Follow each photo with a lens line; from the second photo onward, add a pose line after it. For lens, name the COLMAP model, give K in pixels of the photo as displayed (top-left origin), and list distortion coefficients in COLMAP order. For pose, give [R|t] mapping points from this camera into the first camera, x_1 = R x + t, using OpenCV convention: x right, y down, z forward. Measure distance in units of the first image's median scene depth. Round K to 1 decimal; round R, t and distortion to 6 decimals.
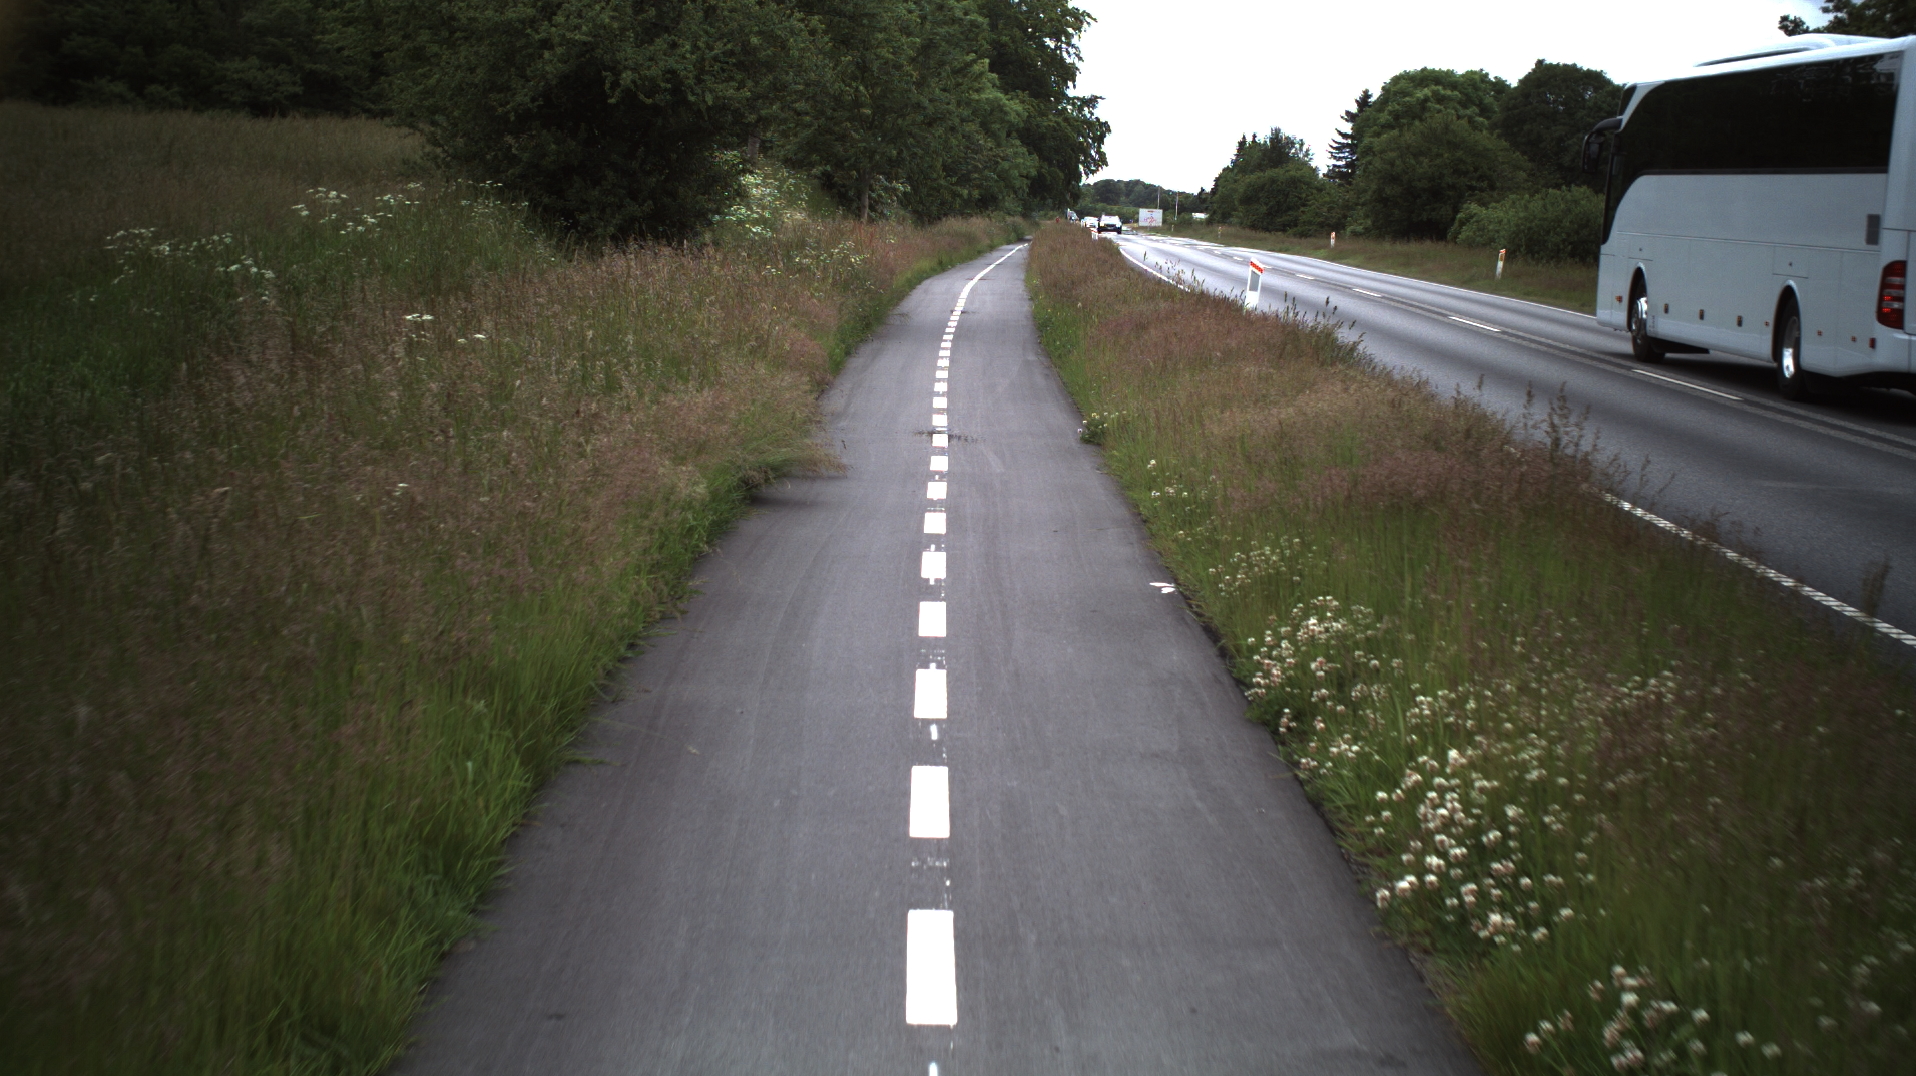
lens RADIAL K [[4288.8, 0, 959.6], [0, 4288.8, 542.0], [0, 0, 1]] dist [-0.338650, 0.000000]
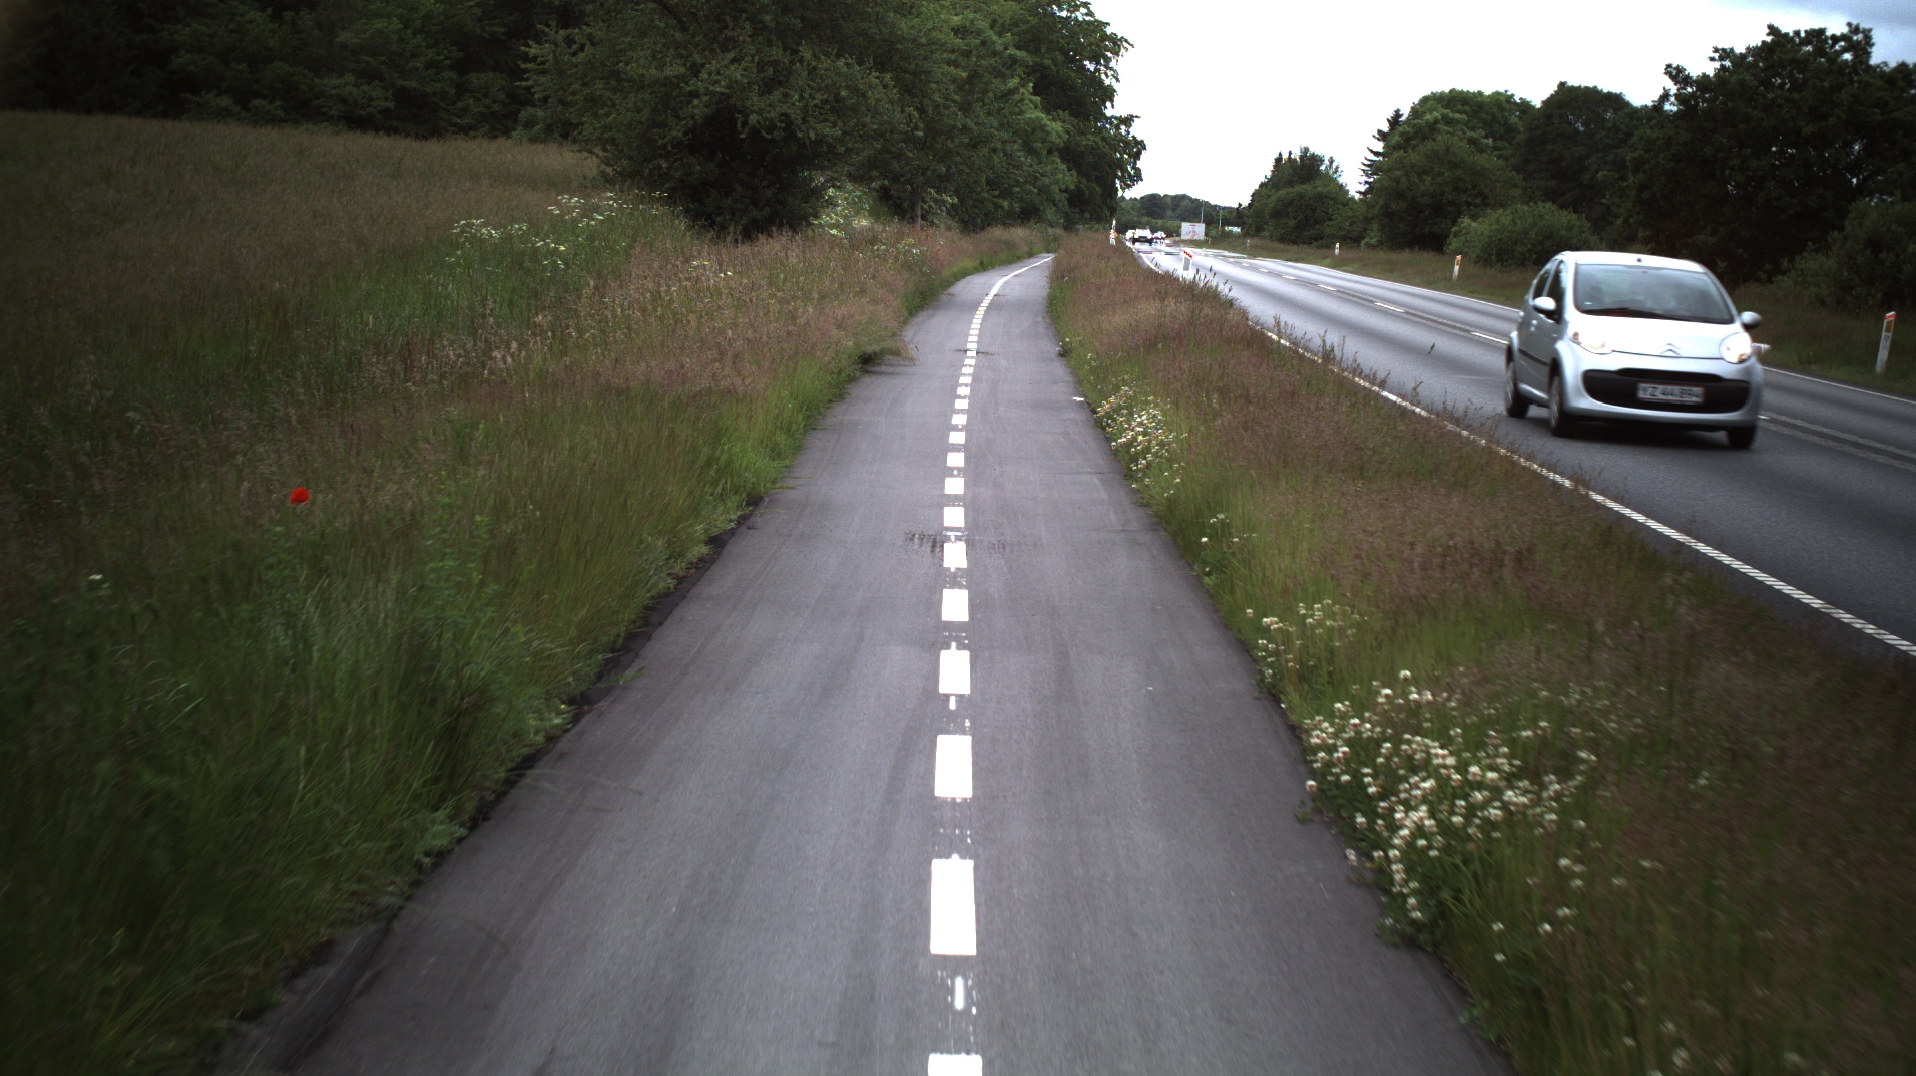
lens RADIAL K [[4288.4, 0, 967.6], [0, 4288.4, 534.8], [0, 0, 1]] dist [-0.350761, 0.000000]
pose [[0.999930, 0.007766, -0.008873, 0.002224], [-0.007807, 0.999959, -0.004677, 0.012967], [0.008836, 0.004746, 0.999950, -0.154762]]
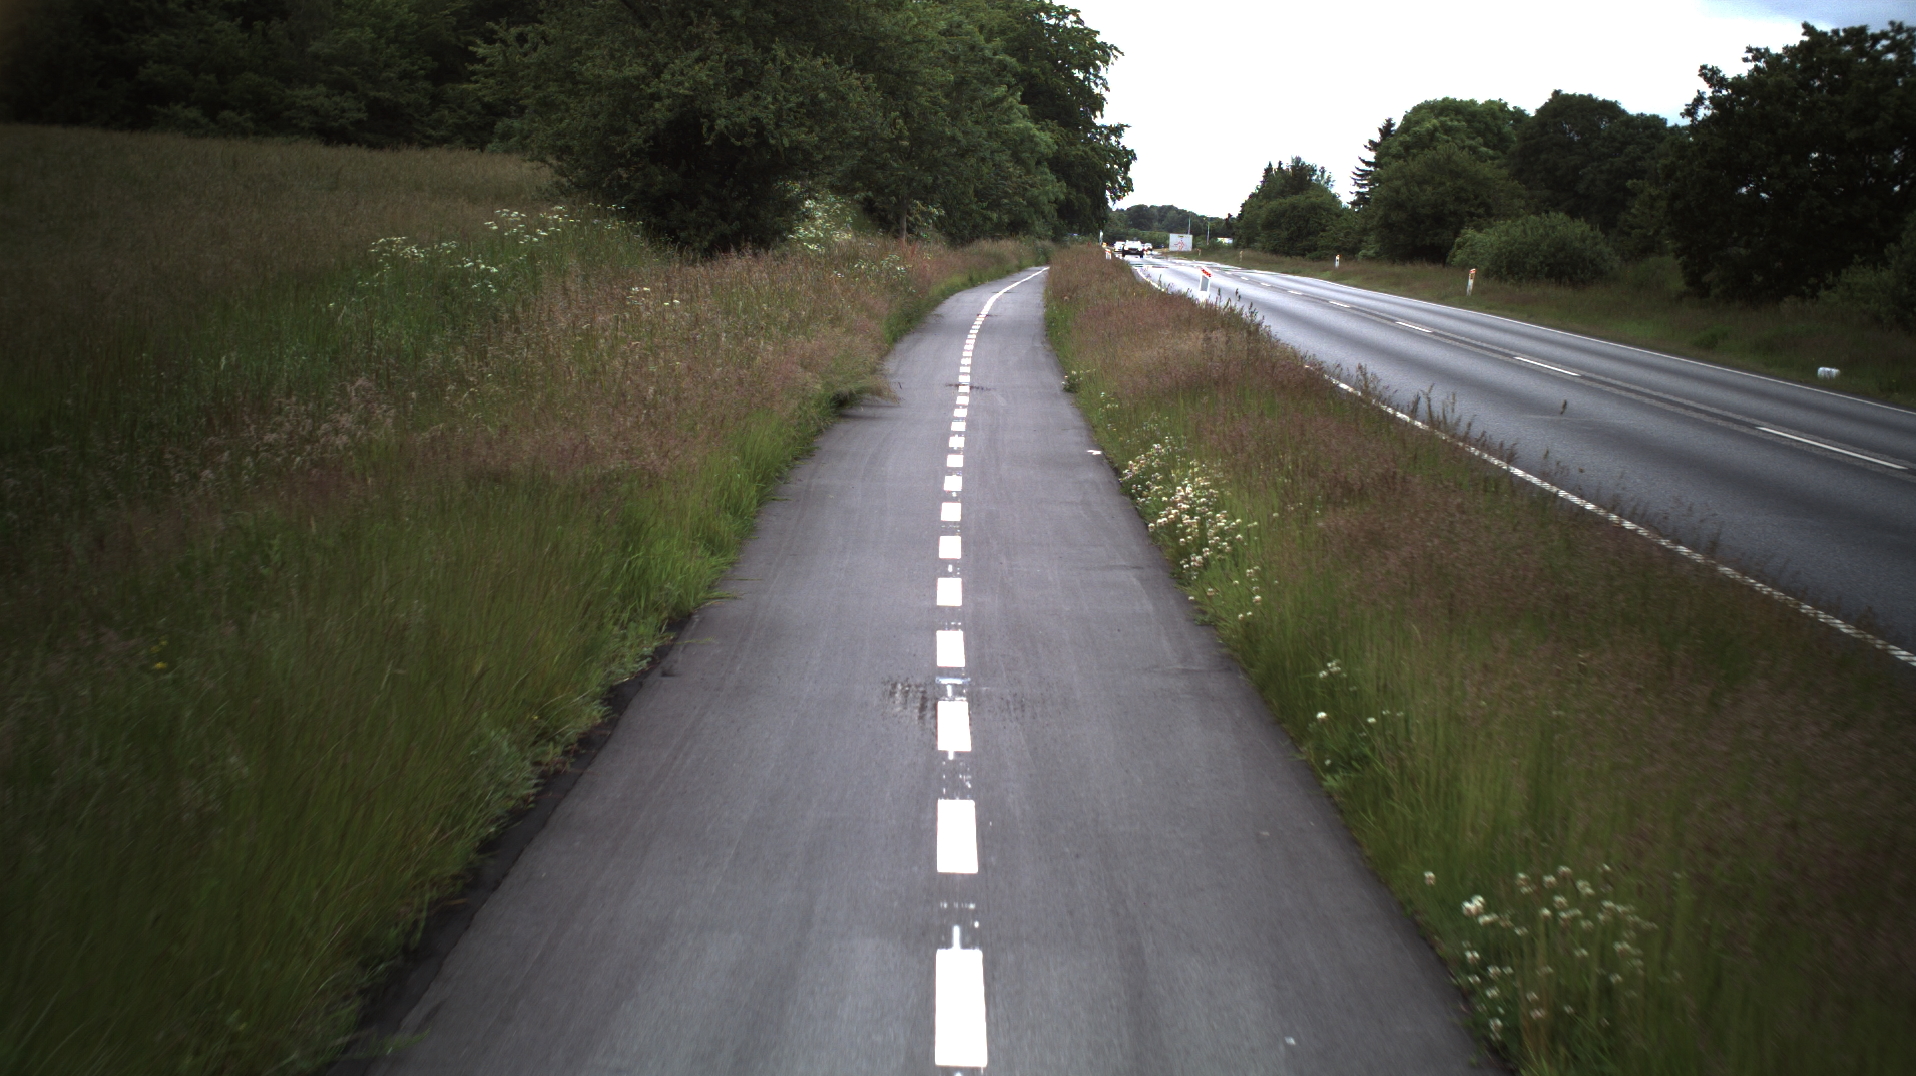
lens RADIAL K [[4288.4, 0, 955.7], [0, 4288.4, 529.1], [0, 0, 1]] dist [-0.350761, 0.000000]
pose [[0.999952, 0.004562, -0.008652, 0.001276], [-0.004638, 0.999951, -0.008725, 0.008601], [0.008612, 0.008764, 0.999925, -0.103269]]
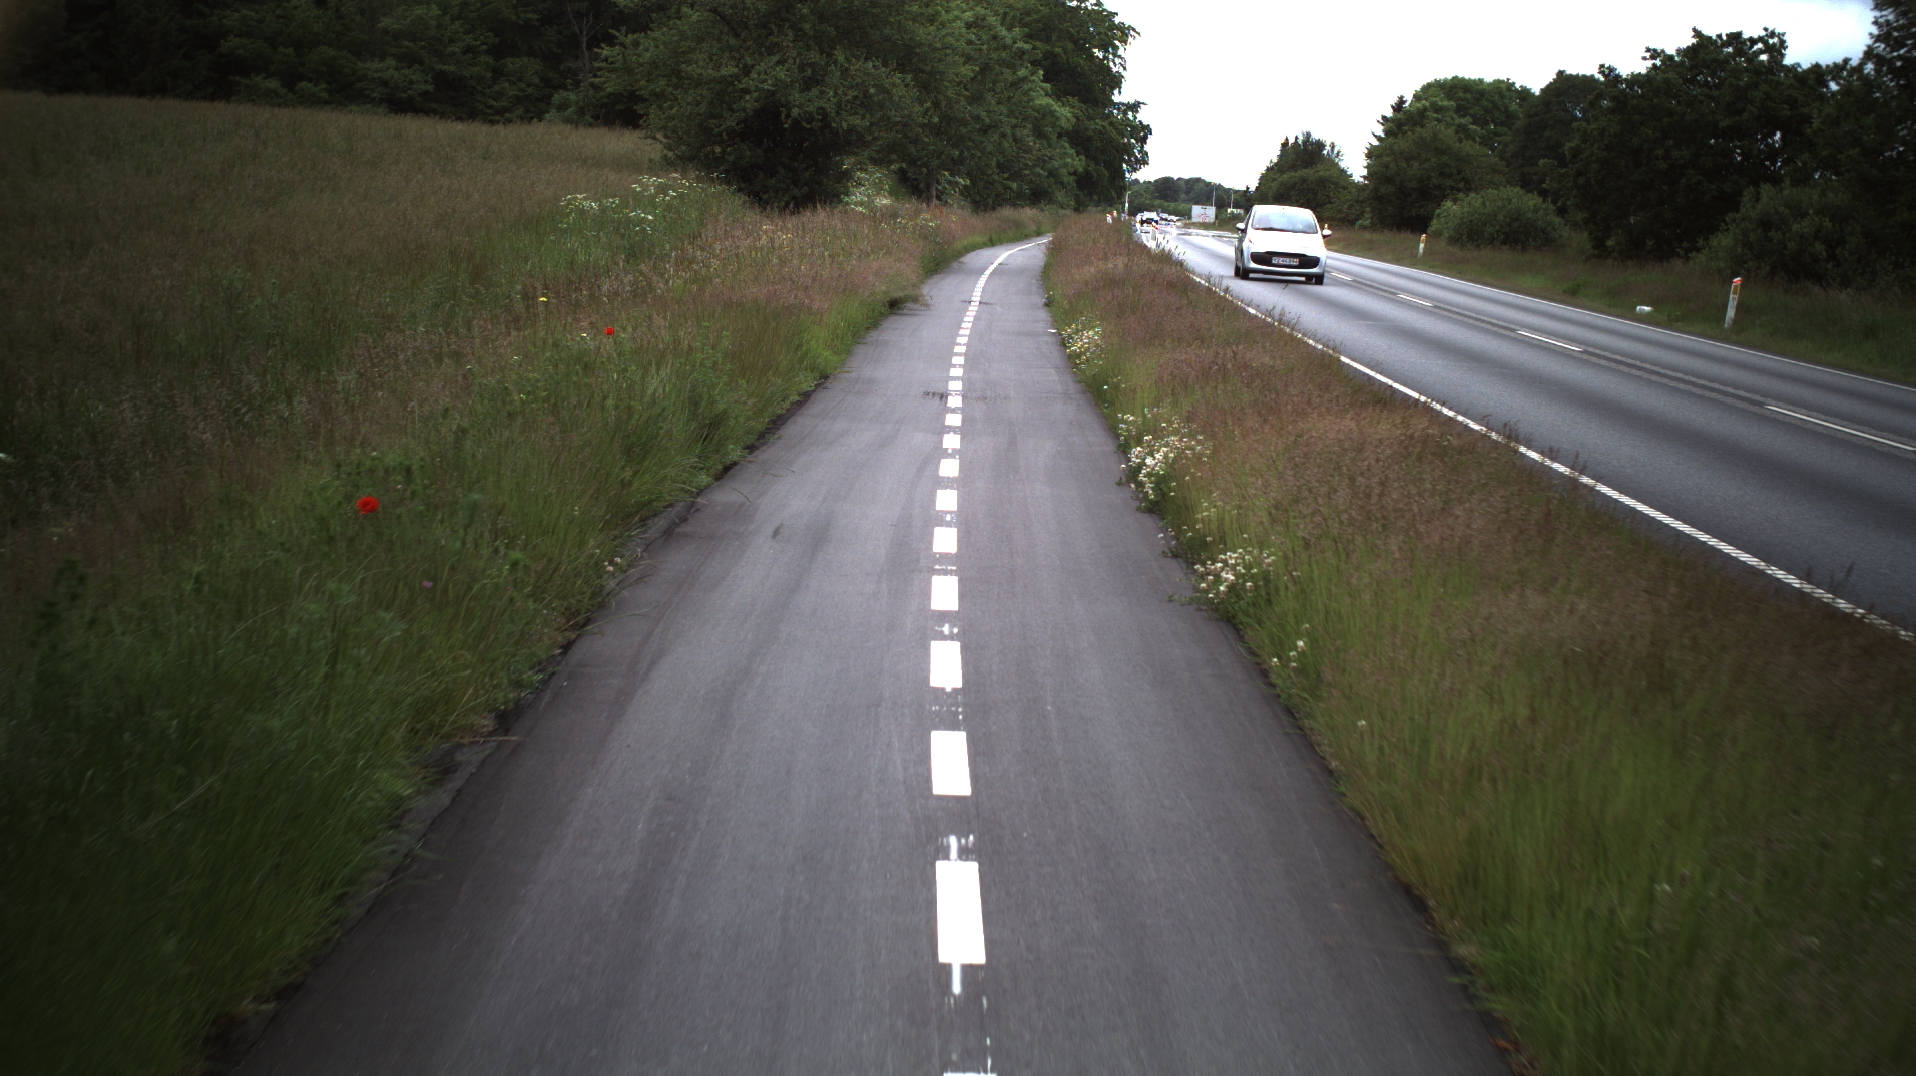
lens RADIAL K [[4288.4, 0, 945.5], [0, 4288.4, 541.1], [0, 0, 1]] dist [-0.350761, 0.000000]
pose [[0.999760, 0.013770, -0.017057, 0.004416], [-0.013753, 0.999905, 0.001124, 0.021592], [0.017071, -0.000889, 0.999854, -0.258082]]
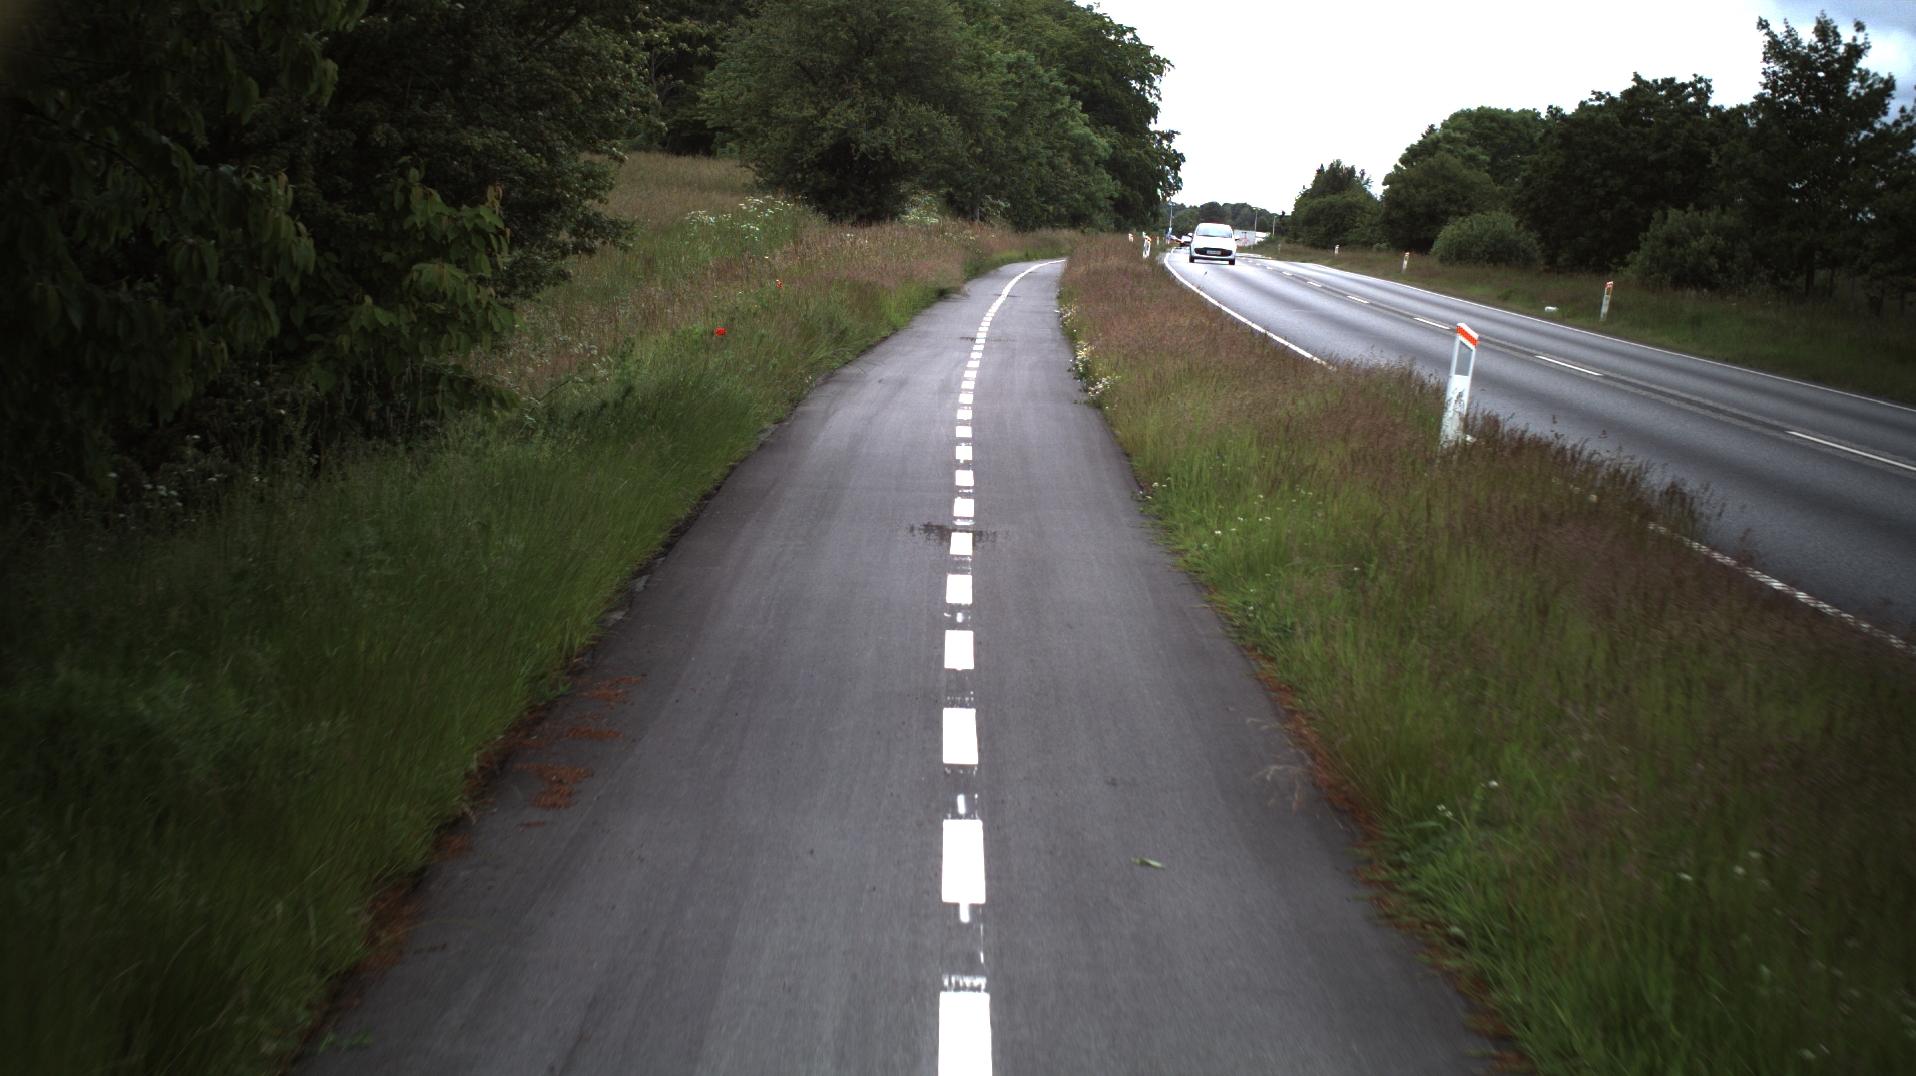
lens RADIAL K [[4288.4, 0, 966.0], [0, 4288.4, 536.6], [0, 0, 1]] dist [-0.350761, 0.000000]
pose [[0.999547, 0.019154, -0.023201, 0.009115], [-0.019285, 0.999799, -0.005456, 0.034947], [0.023092, 0.005901, 0.999716, -0.413799]]
